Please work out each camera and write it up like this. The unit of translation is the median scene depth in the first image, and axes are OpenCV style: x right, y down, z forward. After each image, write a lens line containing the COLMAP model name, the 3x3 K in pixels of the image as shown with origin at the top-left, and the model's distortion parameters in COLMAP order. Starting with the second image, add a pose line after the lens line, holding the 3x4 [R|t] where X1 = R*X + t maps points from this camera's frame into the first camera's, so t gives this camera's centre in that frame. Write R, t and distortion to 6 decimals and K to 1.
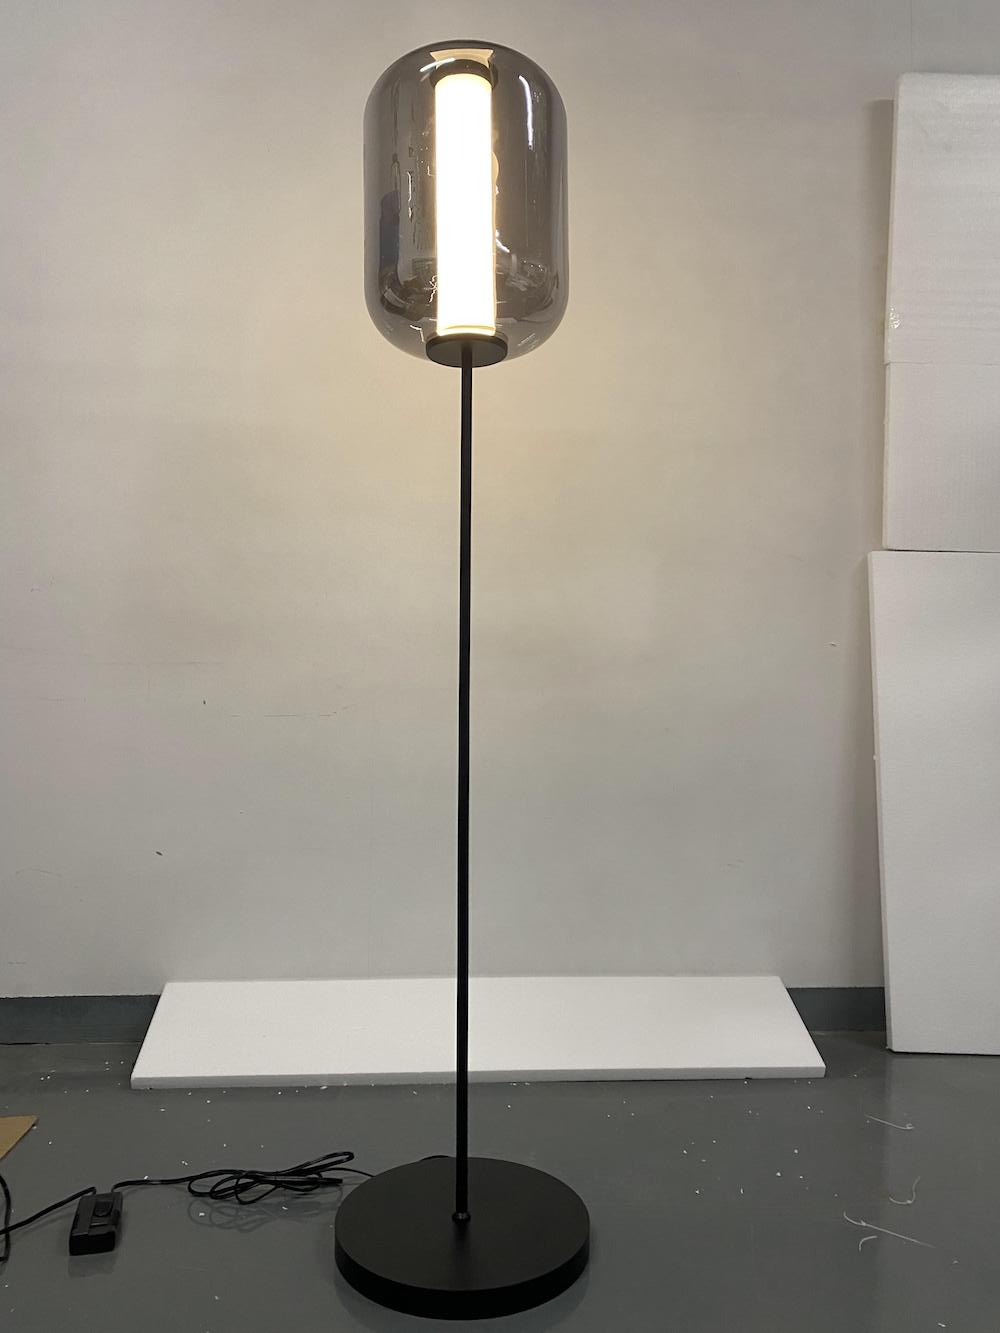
lens RADIAL K [[1022.2, 0, 490.6], [0, 1022.2, 673.6], [0, 0, 1]] dist [0.065071, -0.017140]
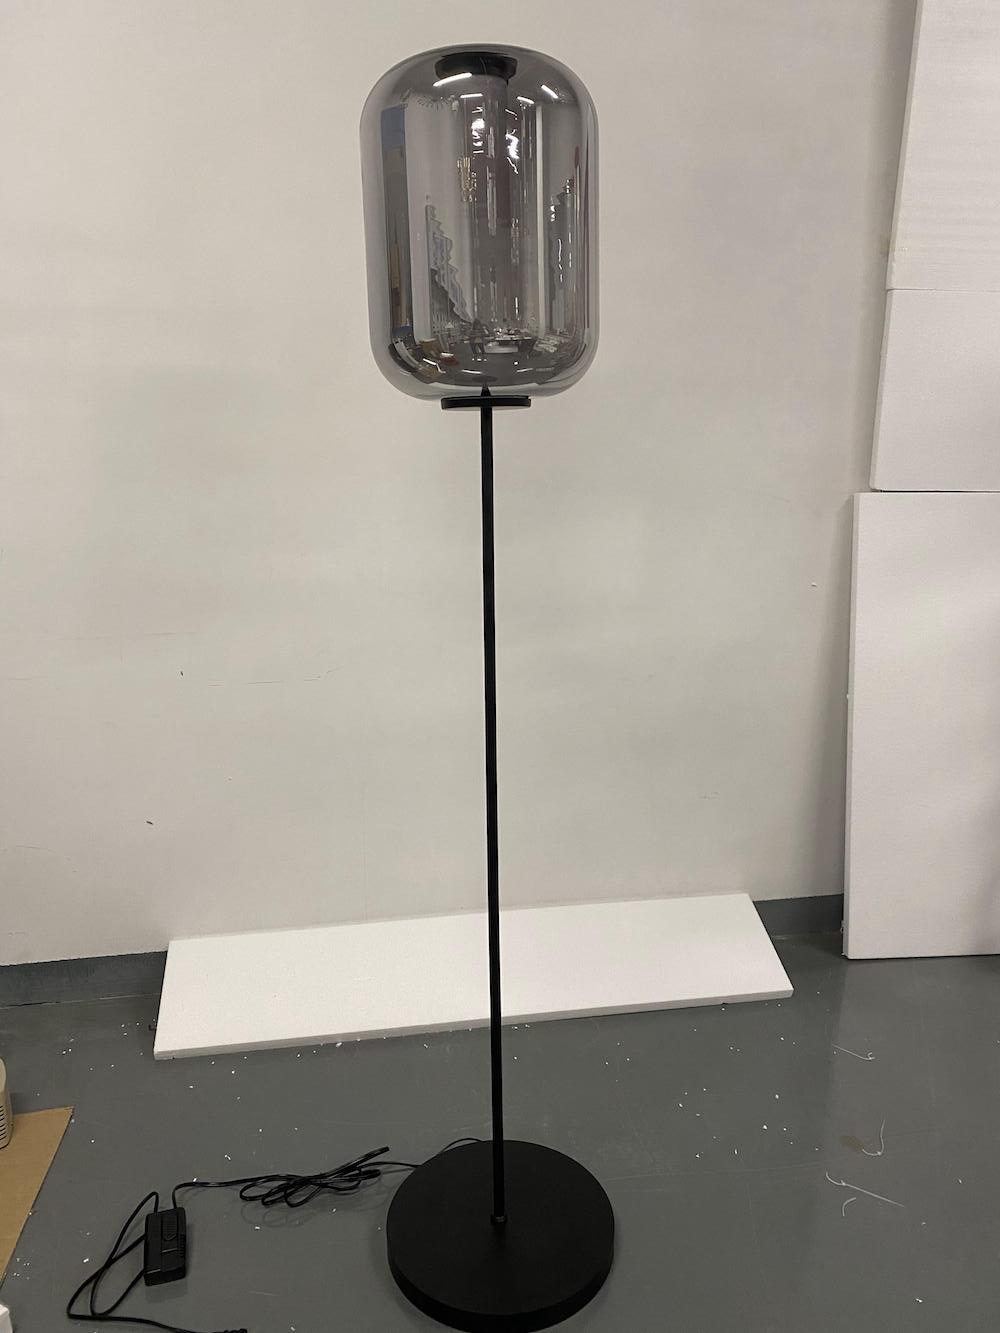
lens RADIAL K [[1022.2, 0, 499.7], [0, 1022.2, 670.9], [0, 0, 1]] dist [0.065071, -0.017140]
pose [[0.995625, -0.036556, 0.085987, -0.073819], [0.014857, 0.970517, 0.240575, -0.228755], [-0.092246, -0.238246, 0.966814, 0.045886]]
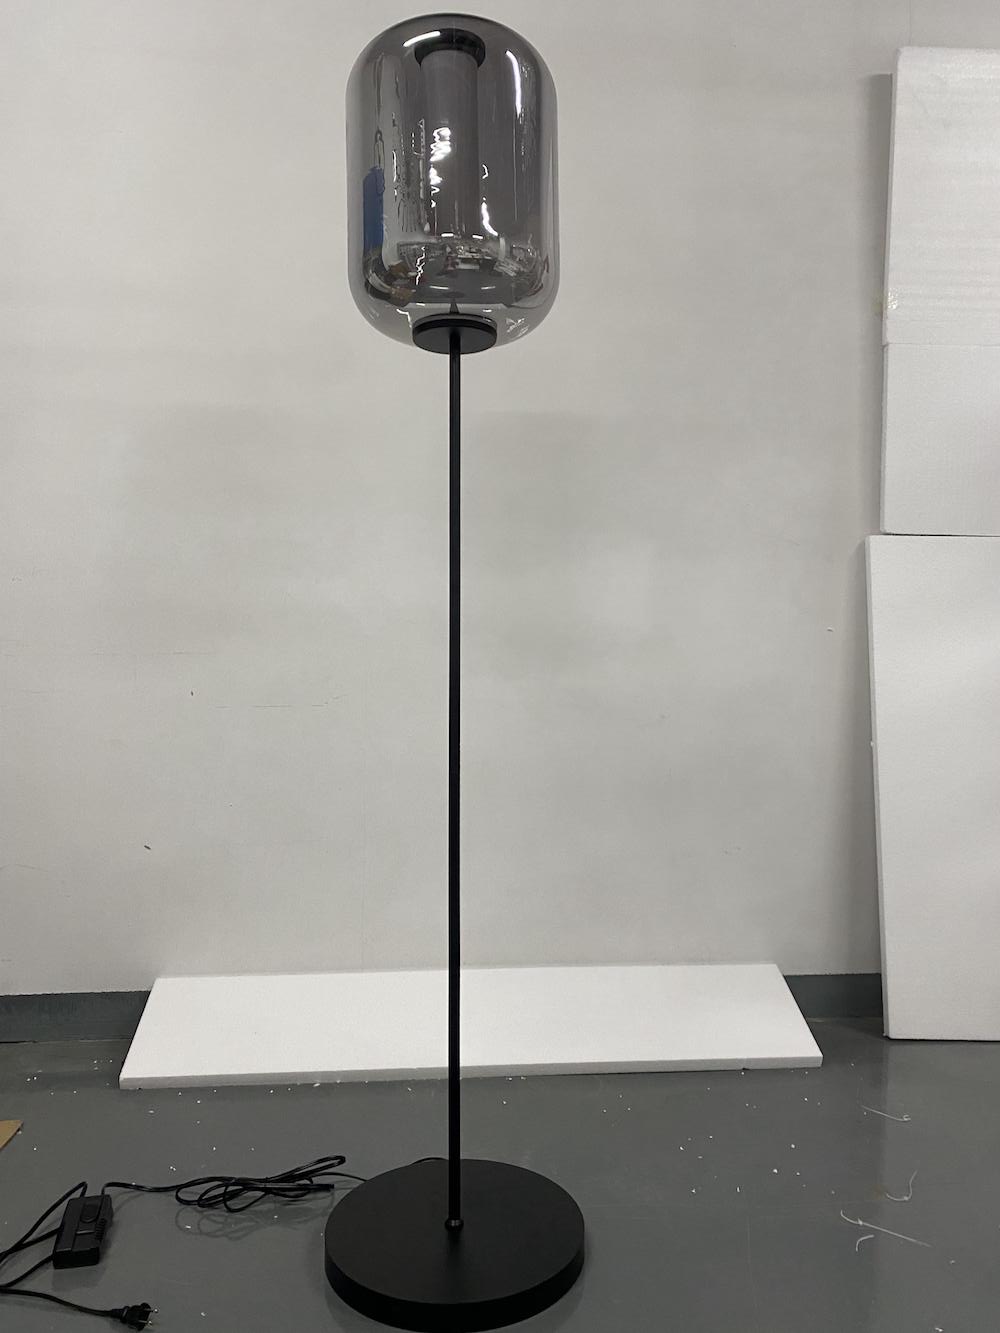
lens RADIAL K [[1022.2, 0, 506.4], [0, 1022.2, 665.5], [0, 0, 1]] dist [0.065071, -0.017140]
pose [[0.999864, -0.005771, 0.015448, 0.006599], [0.005474, 0.999801, 0.019191, -0.017453], [-0.015555, -0.019104, 0.999696, 0.018290]]
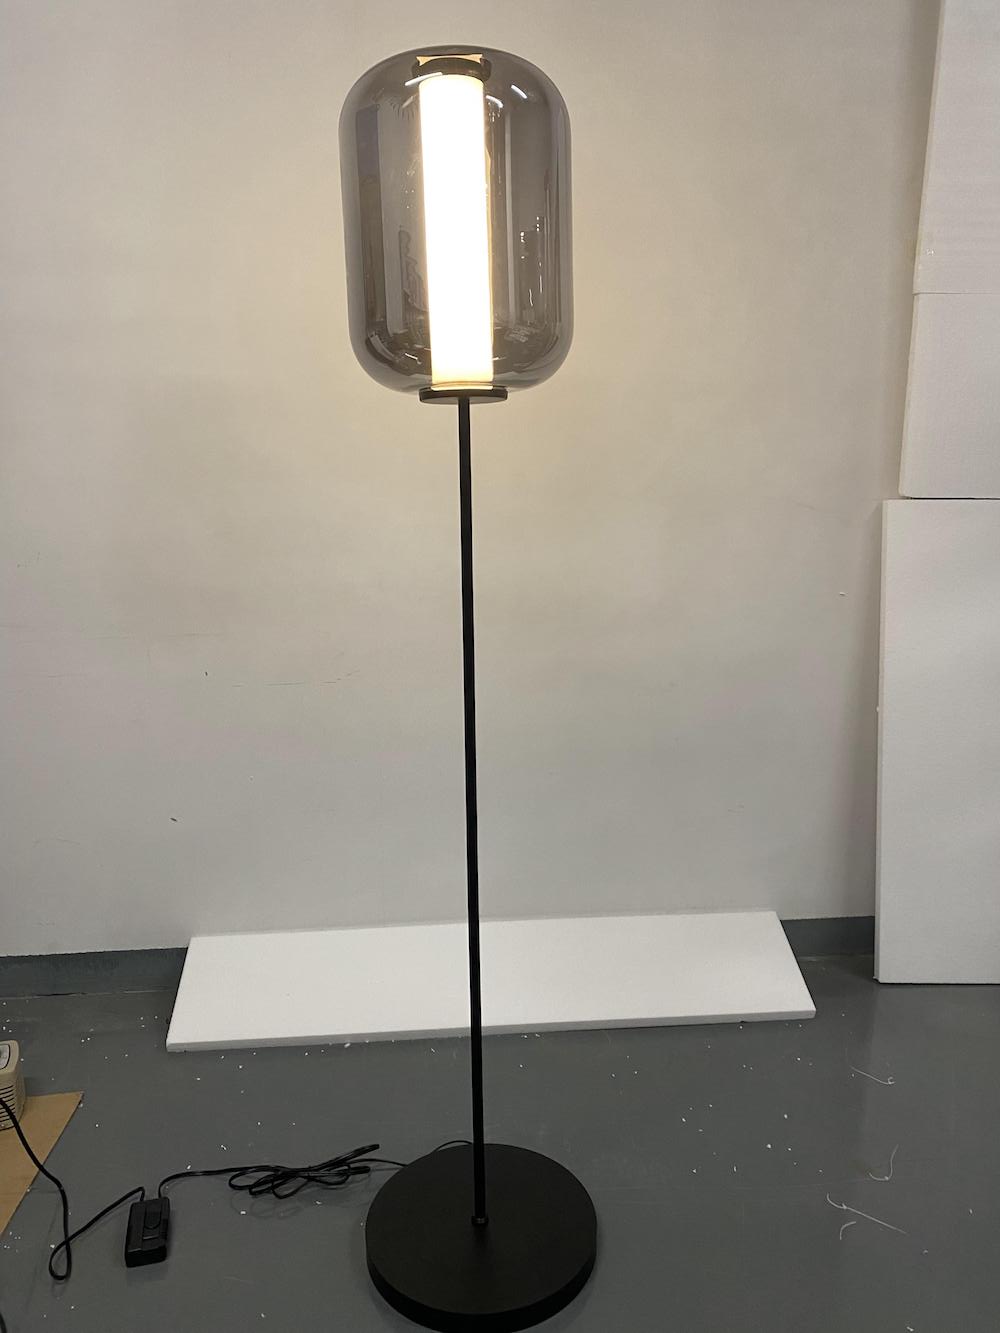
lens RADIAL K [[1022.2, 0, 501.5], [0, 1022.2, 667.1], [0, 0, 1]] dist [0.065071, -0.017140]
pose [[0.999762, -0.021181, 0.005223, 0.000918], [0.019676, 0.978876, 0.203507, -0.197978], [-0.009424, -0.203356, 0.979060, 0.031261]]
